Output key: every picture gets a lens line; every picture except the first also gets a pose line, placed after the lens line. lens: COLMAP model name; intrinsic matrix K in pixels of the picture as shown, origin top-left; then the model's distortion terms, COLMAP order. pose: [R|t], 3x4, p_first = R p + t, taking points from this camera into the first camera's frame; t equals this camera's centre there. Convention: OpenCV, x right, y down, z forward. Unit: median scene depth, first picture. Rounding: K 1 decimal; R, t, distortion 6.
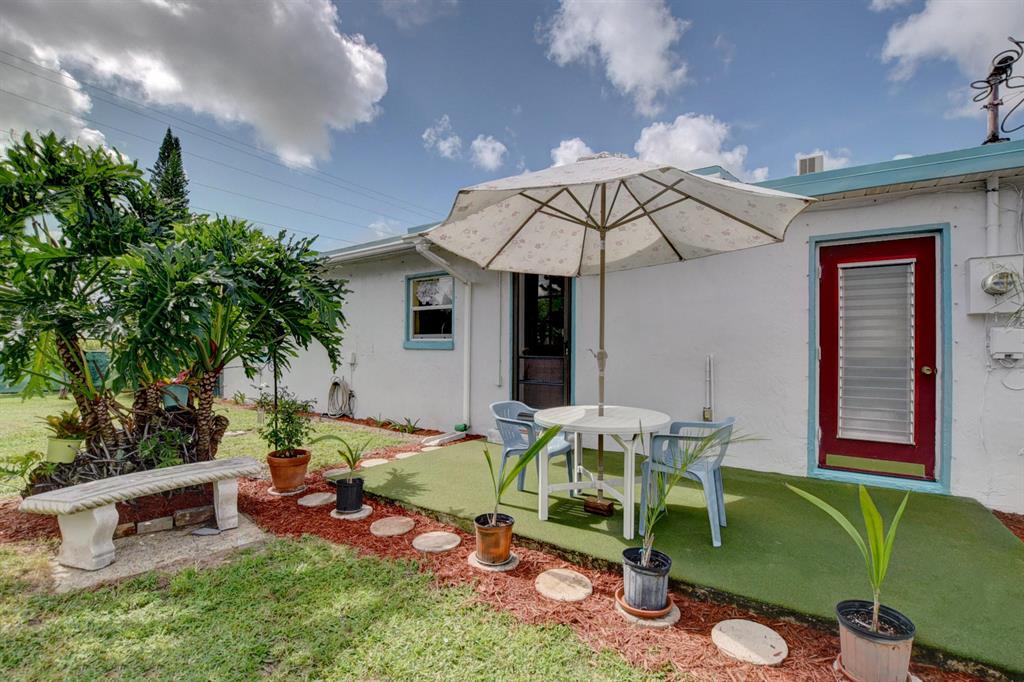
lens RADIAL K [[452.3, 0, 517.9], [0, 452.3, 350.5], [0, 0, 1]] dist [-0.036236, 0.006217]
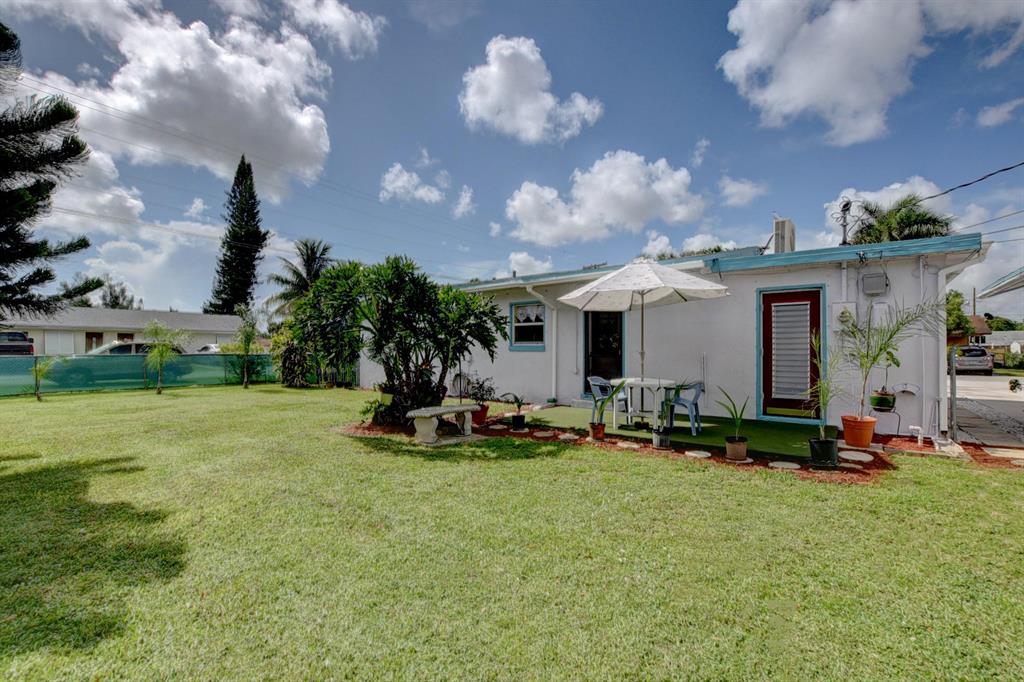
lens RADIAL K [[452.3, 0, 514.5], [0, 452.3, 349.5], [0, 0, 1]] dist [-0.036236, 0.006217]
pose [[0.996653, -0.005664, -0.081548, -0.165306], [0.005191, 0.999968, -0.006008, 0.001280], [0.081580, 0.005564, 0.996651, -0.800027]]
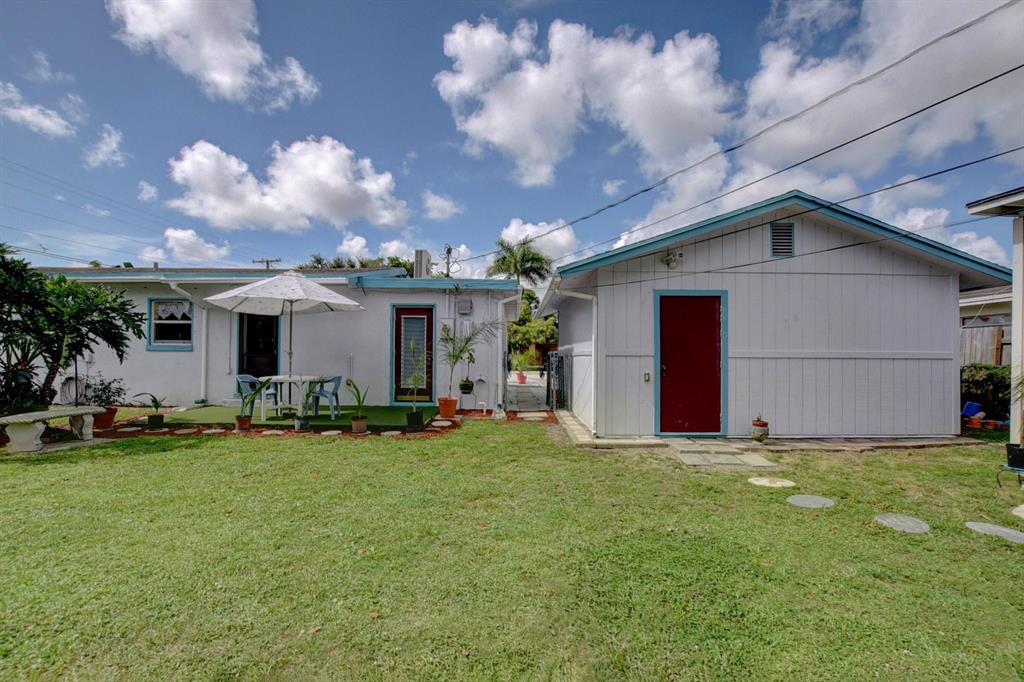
lens RADIAL K [[452.3, 0, 515.7], [0, 452.3, 348.5], [0, 0, 1]] dist [-0.036236, 0.006217]
pose [[0.827321, 0.007199, 0.561683, -0.116410], [-0.000440, 0.999926, -0.012167, 0.009604], [-0.561729, 0.009819, 0.827263, -1.161135]]
